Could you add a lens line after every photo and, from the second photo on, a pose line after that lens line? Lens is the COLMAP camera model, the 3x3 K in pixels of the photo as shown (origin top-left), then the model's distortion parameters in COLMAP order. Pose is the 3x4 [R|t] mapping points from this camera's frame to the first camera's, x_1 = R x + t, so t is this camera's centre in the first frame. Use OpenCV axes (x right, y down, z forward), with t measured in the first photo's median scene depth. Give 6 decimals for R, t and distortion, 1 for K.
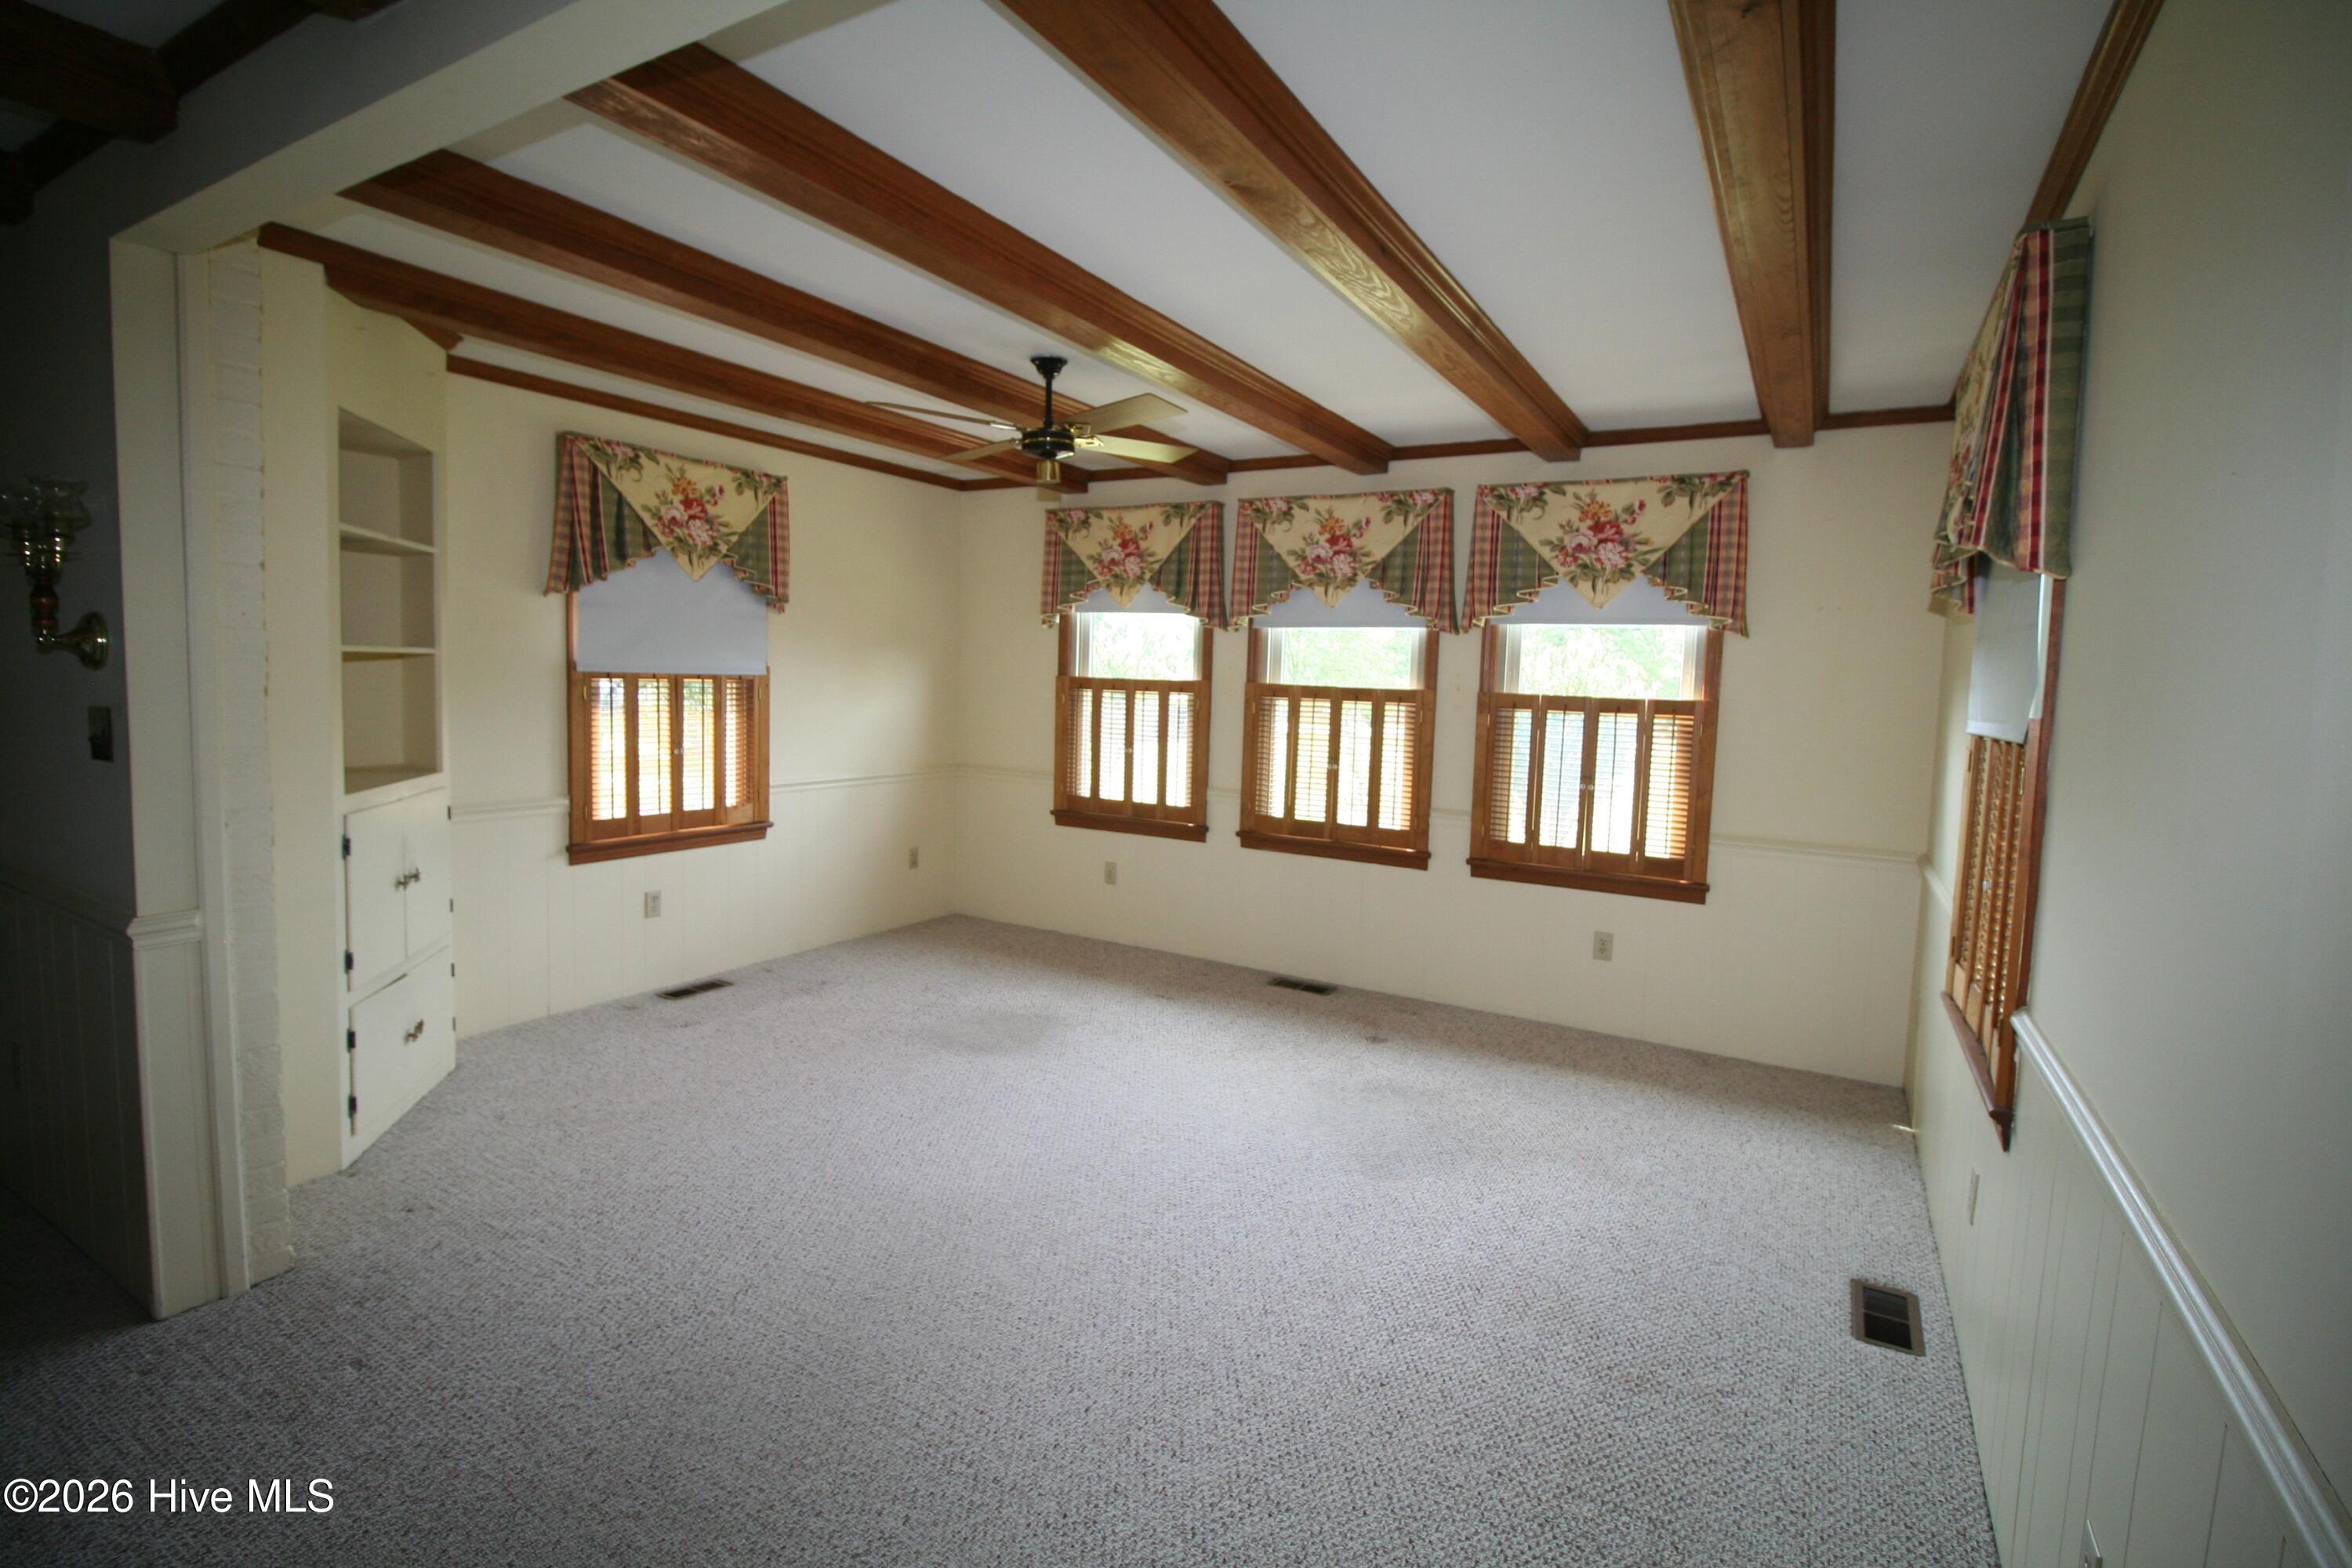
lens RADIAL K [[1095.5, 0, 1184.3], [0, 1095.5, 771.9], [0, 0, 1]] dist [-0.002215, -0.000348]
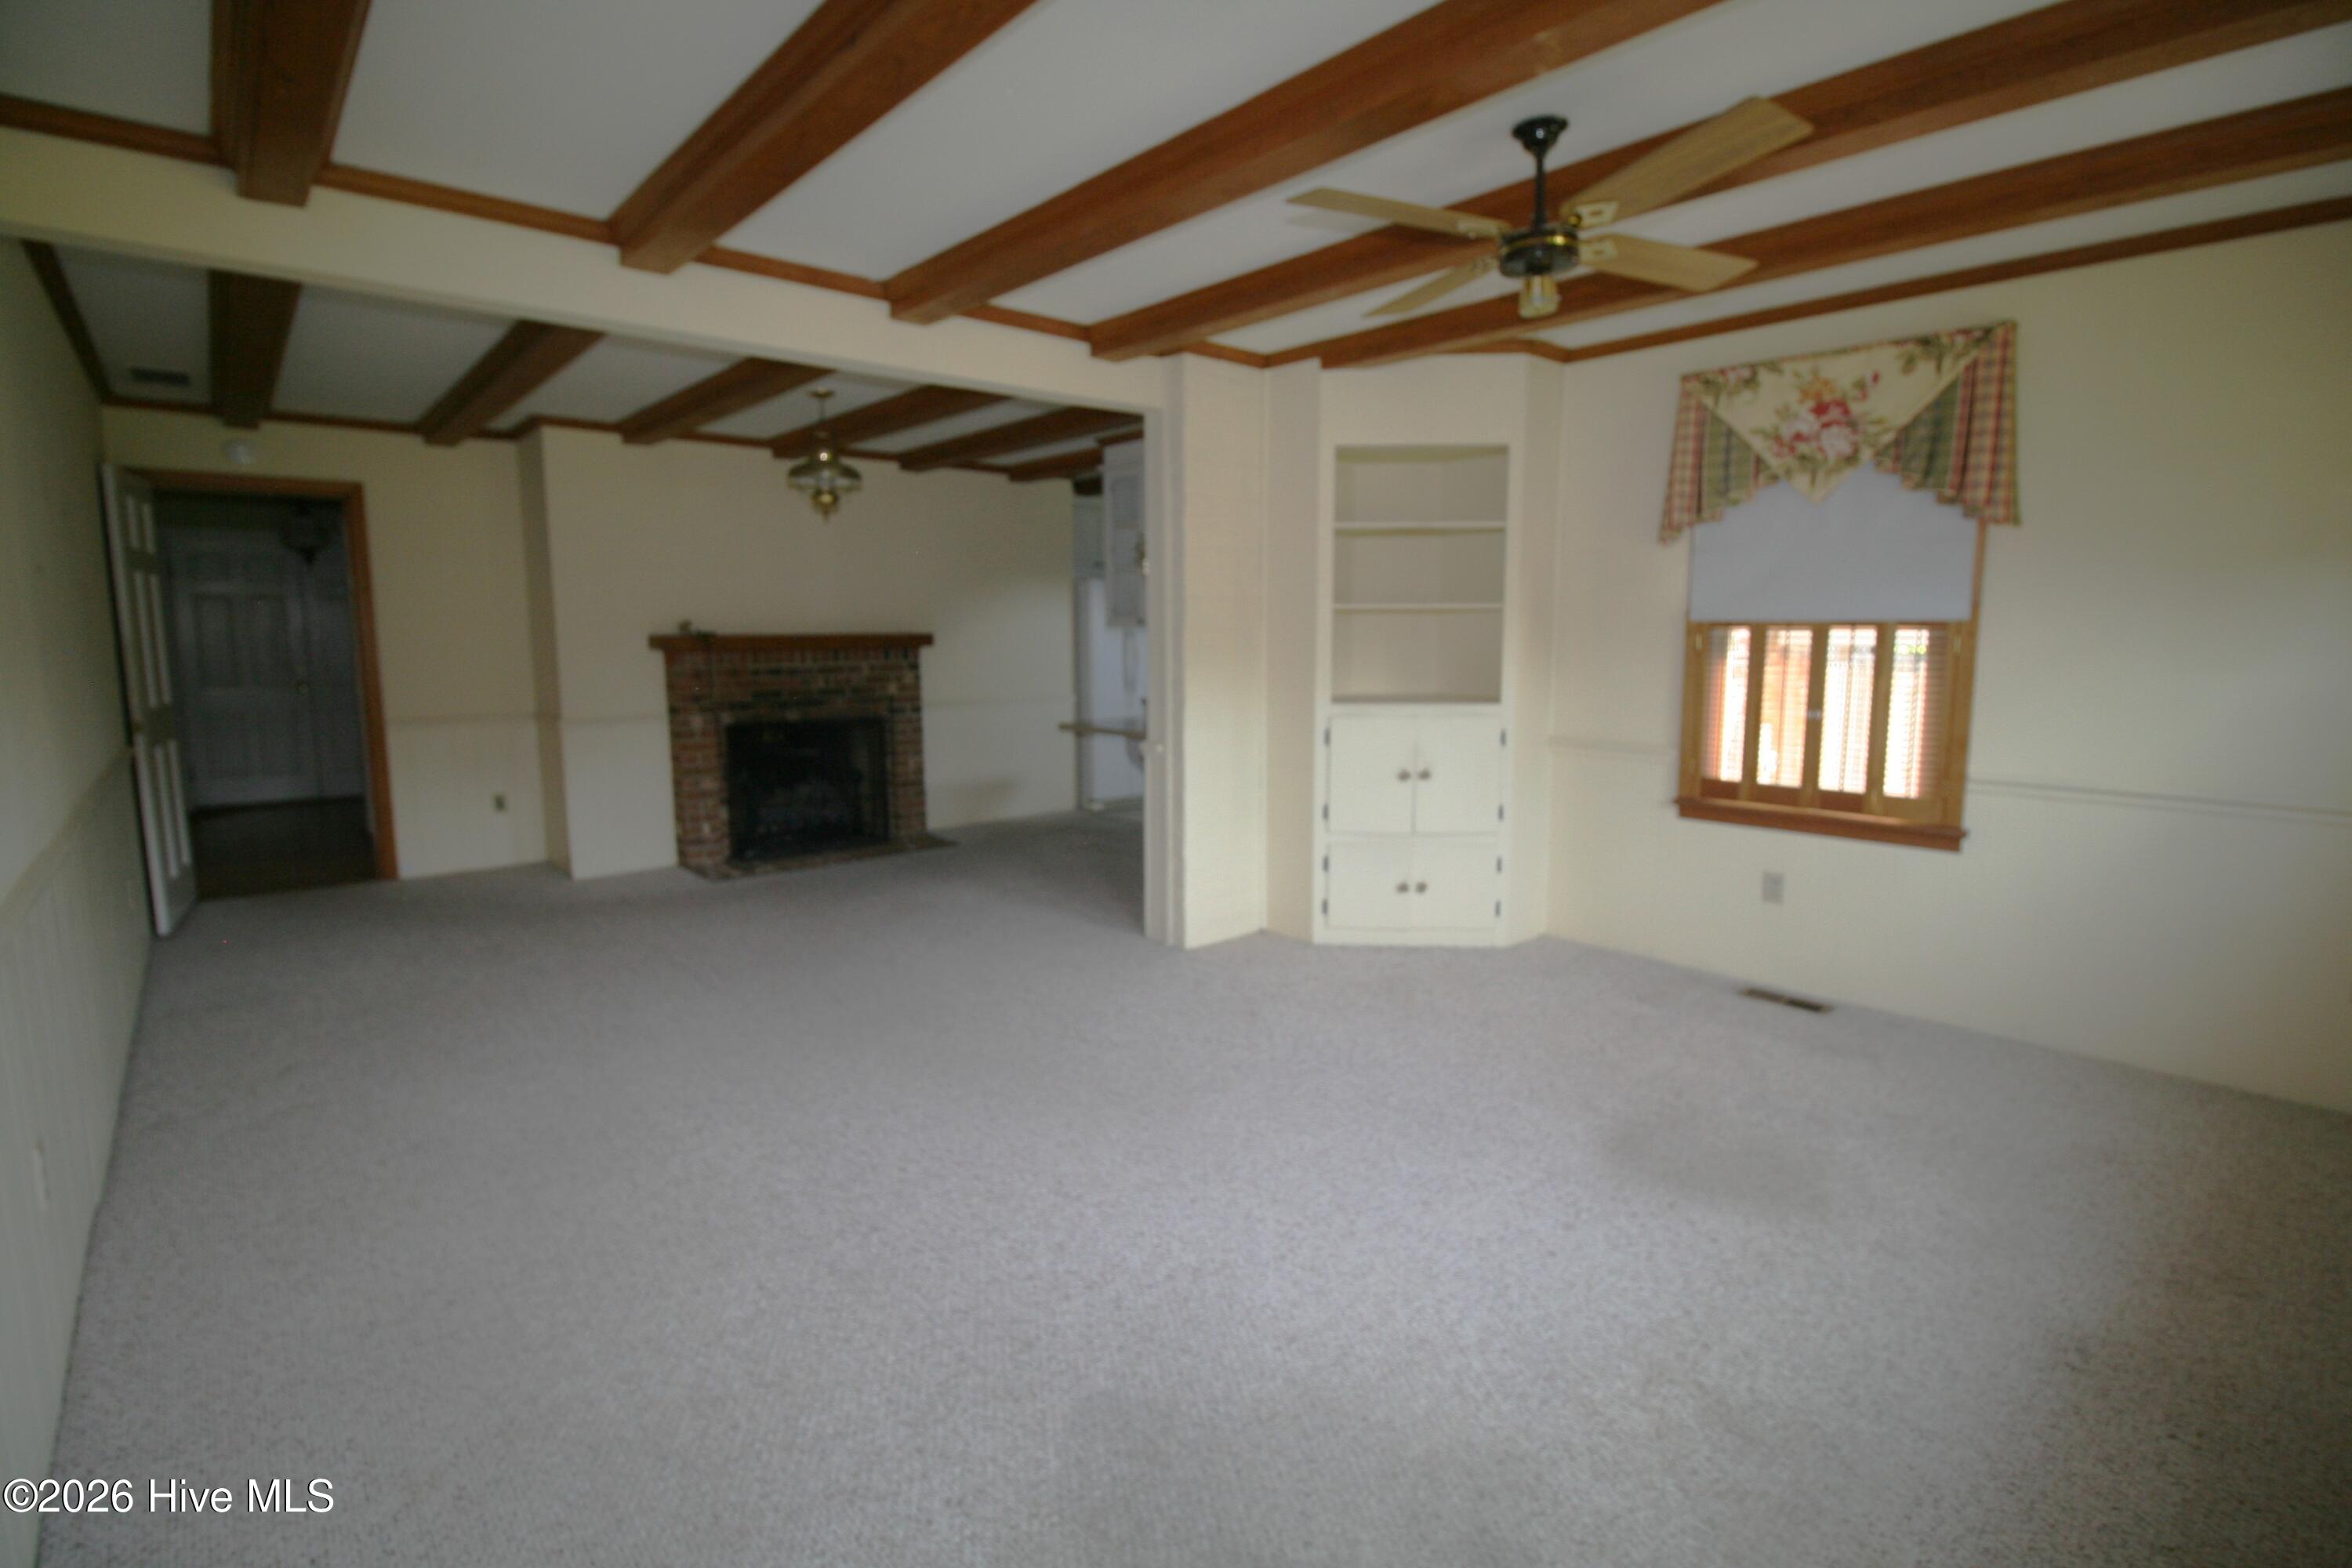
lens RADIAL K [[1095.5, 0, 1186.6], [0, 1095.5, 774.7], [0, 0, 1]] dist [-0.002215, -0.000348]
pose [[-0.314701, 0.093853, -0.944540, 0.500718], [-0.090488, 0.987601, 0.128280, -0.039548], [0.944868, 0.125839, -0.302306, 0.853748]]
